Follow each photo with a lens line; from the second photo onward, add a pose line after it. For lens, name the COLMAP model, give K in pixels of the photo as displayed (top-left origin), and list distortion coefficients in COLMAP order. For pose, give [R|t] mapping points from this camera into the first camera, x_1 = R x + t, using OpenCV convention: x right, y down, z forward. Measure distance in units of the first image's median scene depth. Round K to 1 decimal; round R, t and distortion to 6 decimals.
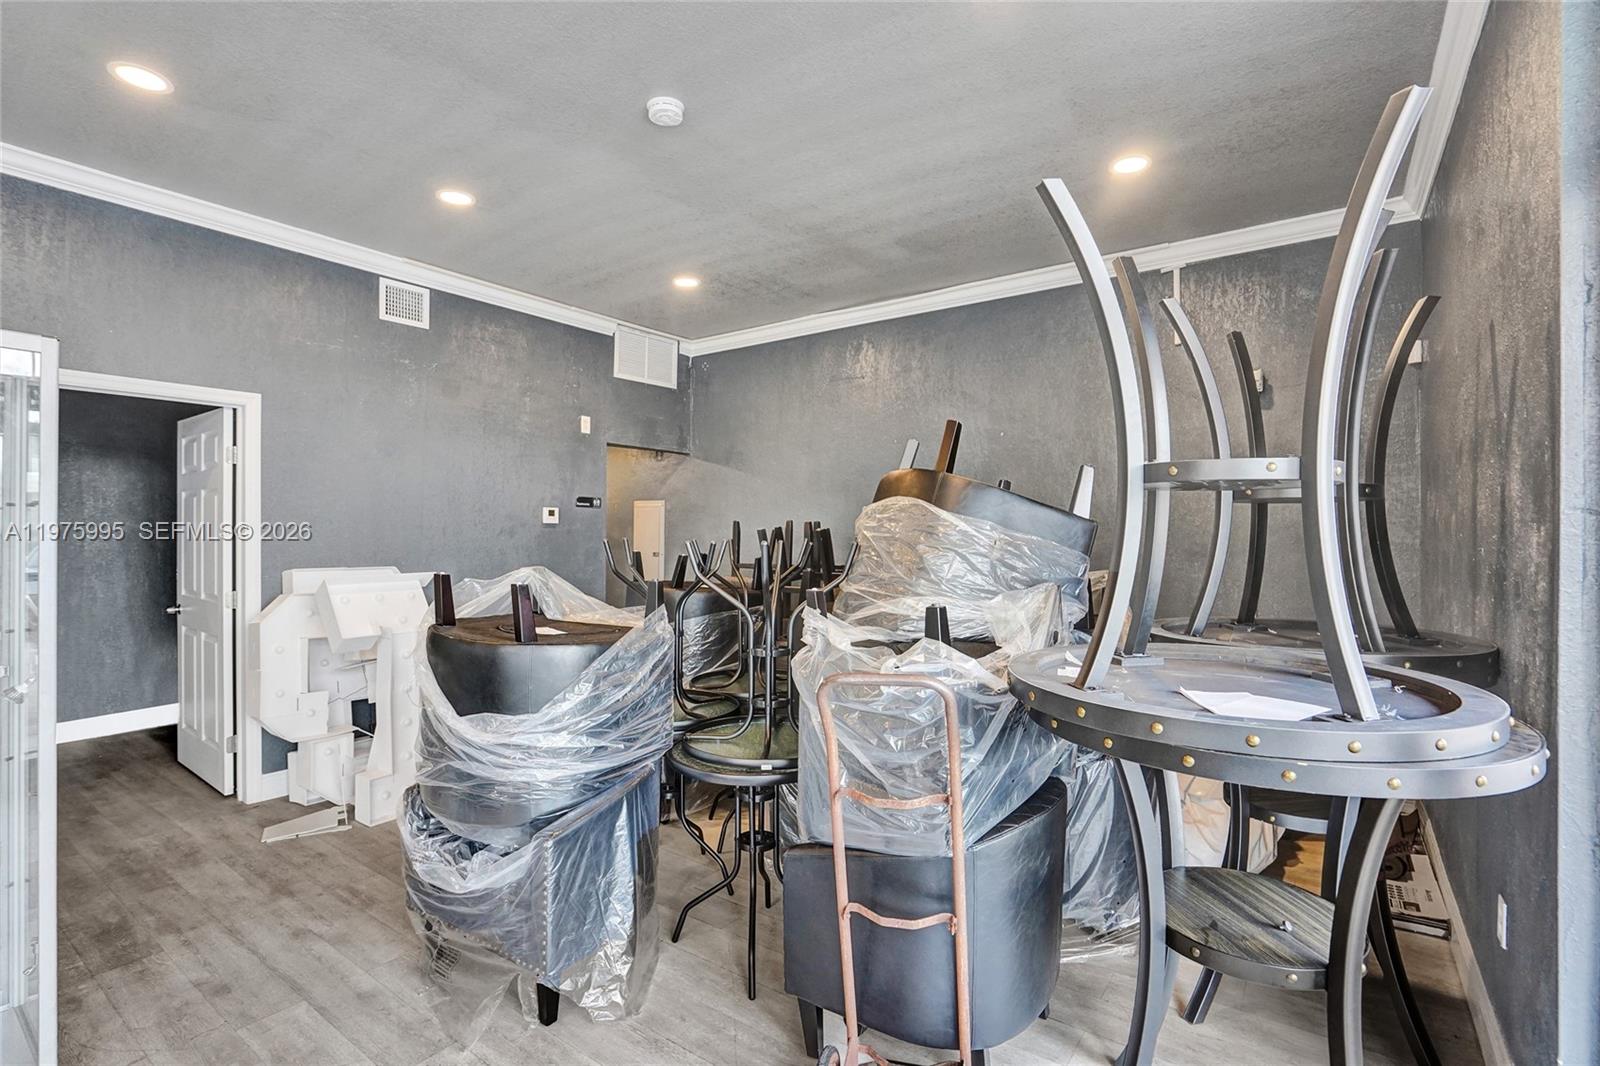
lens RADIAL K [[766.6, 0, 791.7], [0, 766.6, 531.6], [0, 0, 1]] dist [-0.013874, 0.009387]
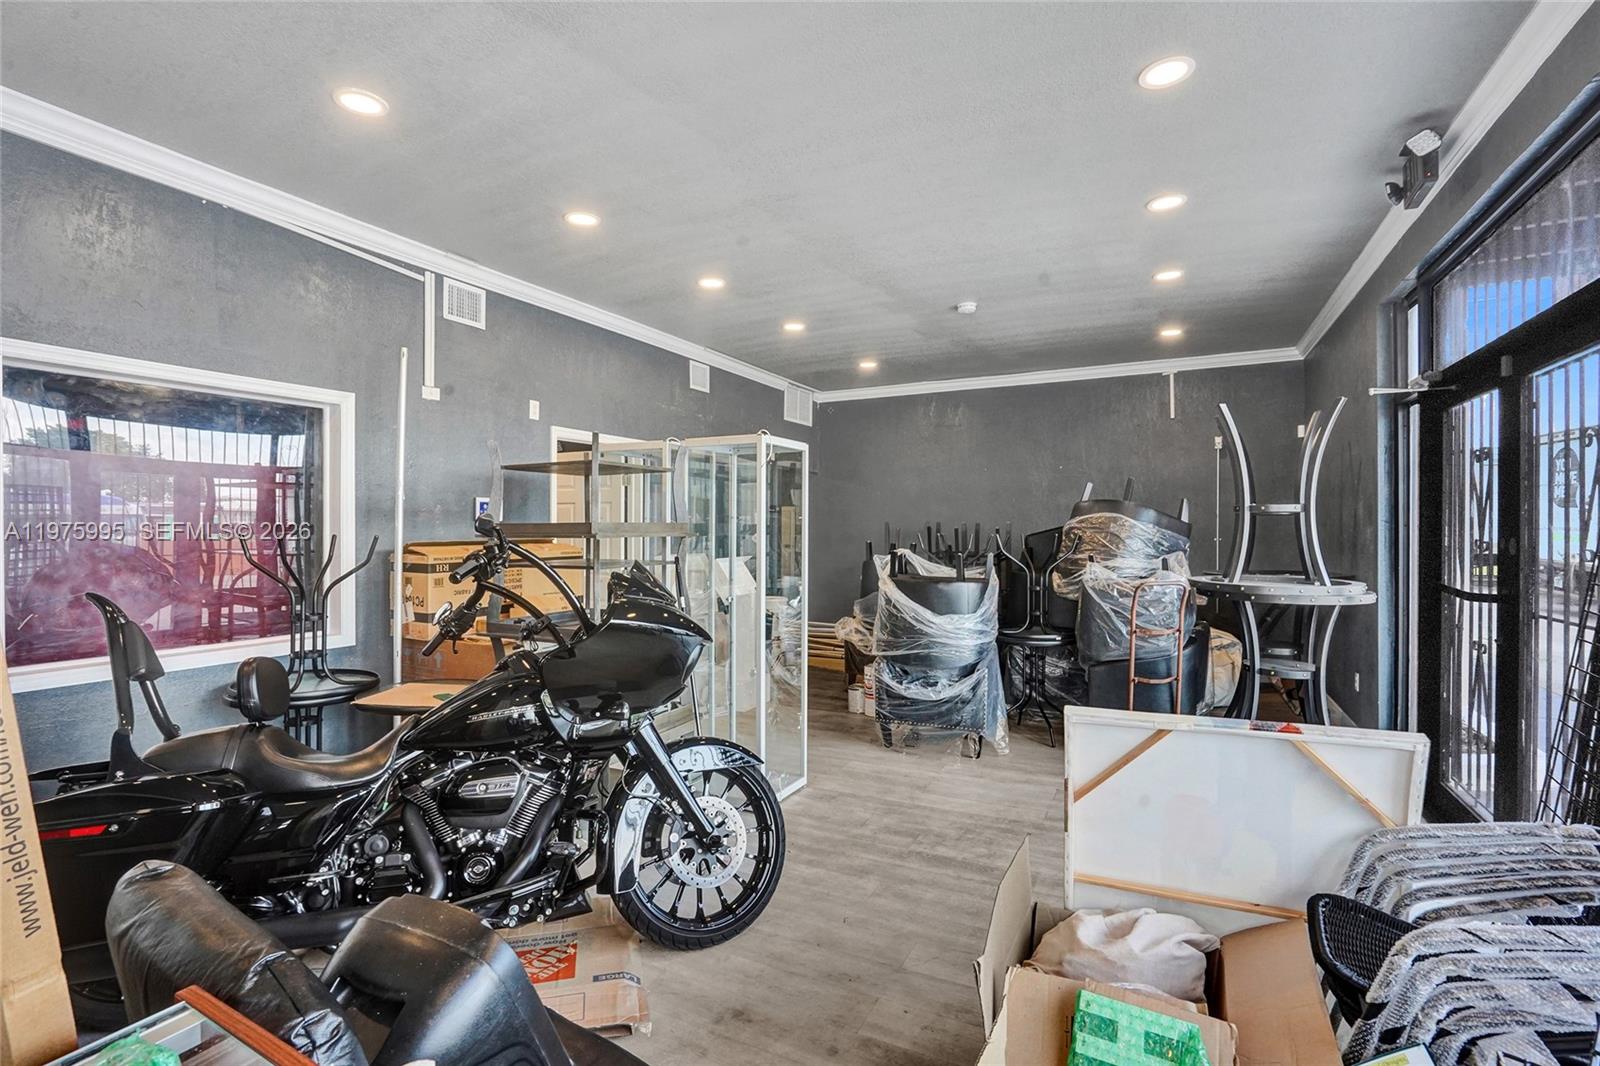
lens RADIAL K [[766.6, 0, 811.6], [0, 766.6, 532.9], [0, 0, 1]] dist [-0.013874, 0.009387]
pose [[0.985237, -0.005790, 0.171096, -0.617019], [0.005201, 0.999979, 0.003890, -0.002487], [-0.171114, -0.002943, 0.985247, -0.572003]]
